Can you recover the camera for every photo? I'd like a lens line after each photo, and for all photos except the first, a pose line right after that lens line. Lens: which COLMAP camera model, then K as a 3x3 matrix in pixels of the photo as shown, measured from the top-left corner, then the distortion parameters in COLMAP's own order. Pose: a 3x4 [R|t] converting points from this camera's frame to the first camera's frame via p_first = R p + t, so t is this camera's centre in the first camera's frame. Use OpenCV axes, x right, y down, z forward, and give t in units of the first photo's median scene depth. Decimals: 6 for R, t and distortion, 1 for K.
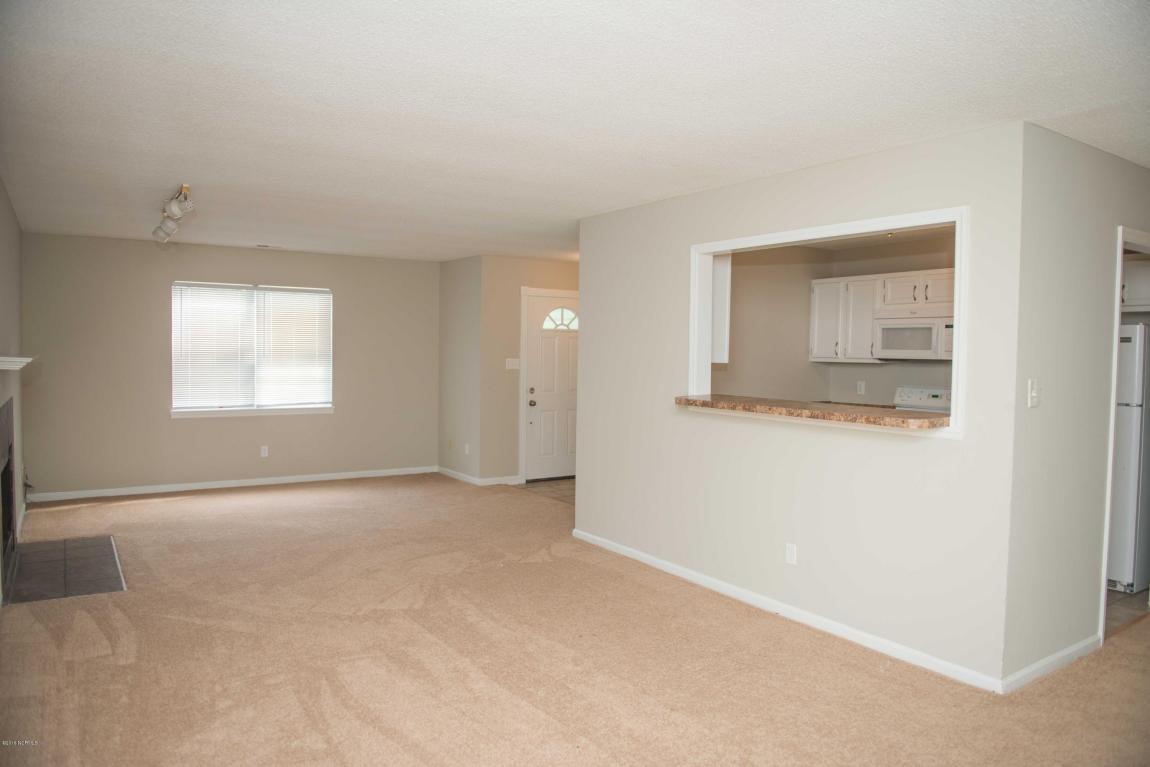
lens RADIAL K [[787.1, 0, 575.0], [0, 787.1, 383.5], [0, 0, 1]] dist [-0.046145, -0.001598]
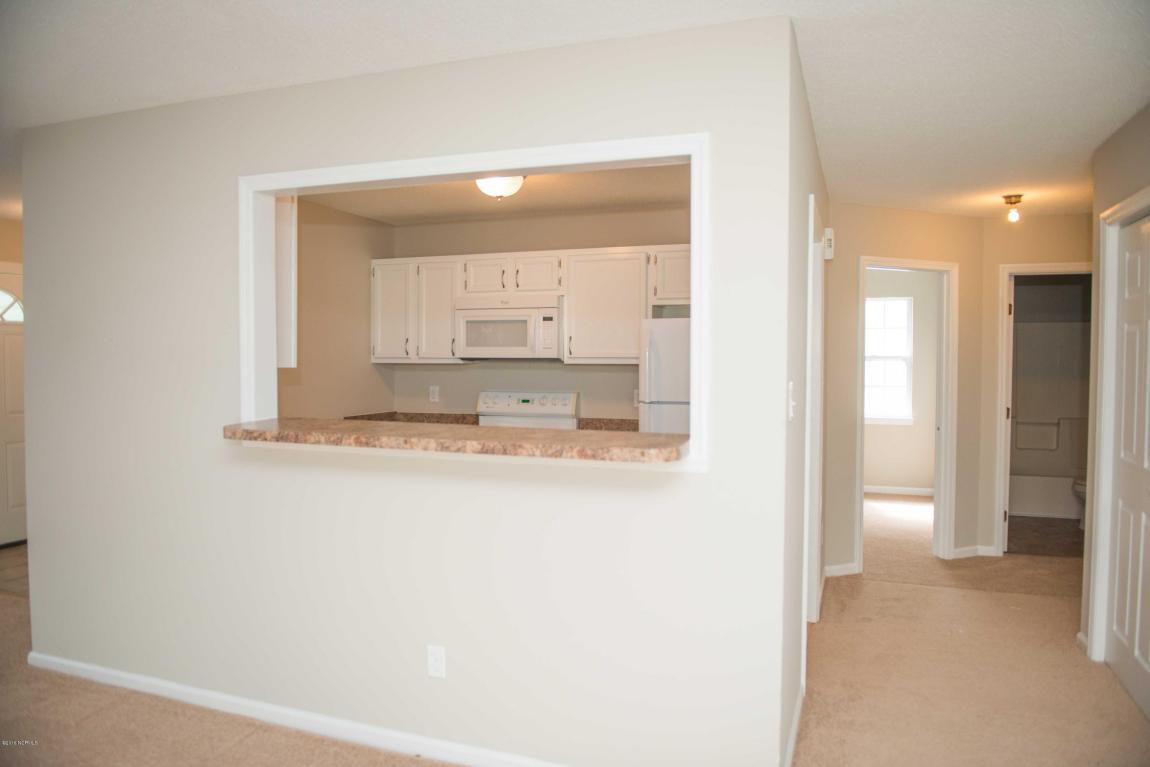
lens RADIAL K [[787.1, 0, 575.0], [0, 787.1, 383.5], [0, 0, 1]] dist [-0.046145, -0.001598]
pose [[0.806193, -0.031369, 0.590820, -0.003856], [0.032539, 0.999433, 0.008664, -0.009132], [-0.590757, 0.012239, 0.806757, 0.284179]]
